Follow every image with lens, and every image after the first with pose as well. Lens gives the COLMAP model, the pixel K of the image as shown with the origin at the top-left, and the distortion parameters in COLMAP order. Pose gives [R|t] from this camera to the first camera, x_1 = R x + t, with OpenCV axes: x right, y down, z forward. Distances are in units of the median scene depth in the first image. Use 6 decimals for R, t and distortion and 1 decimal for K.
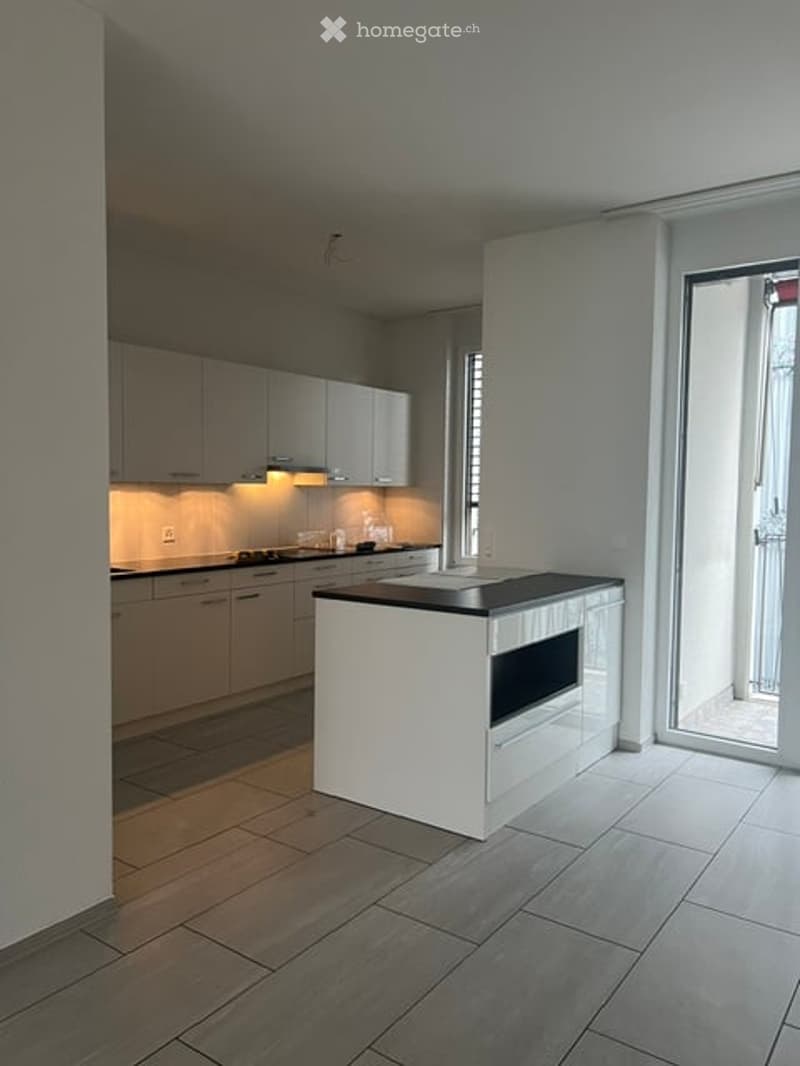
lens RADIAL K [[801.0, 0, 405.8], [0, 801.0, 529.8], [0, 0, 1]] dist [0.008711, -0.003489]
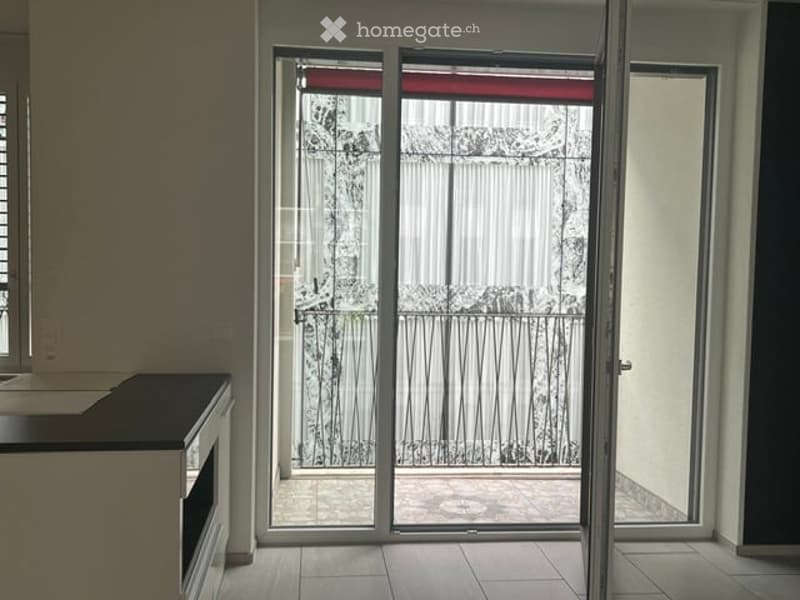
lens RADIAL K [[798.1, 0, 396.3], [0, 798.1, 302.8], [0, 0, 1]] dist [0.080435, 0.000000]
pose [[0.747578, -0.028021, 0.663583, -0.177586], [0.023393, 0.999601, 0.015856, -0.027236], [-0.663762, 0.003670, 0.747935, 0.192742]]
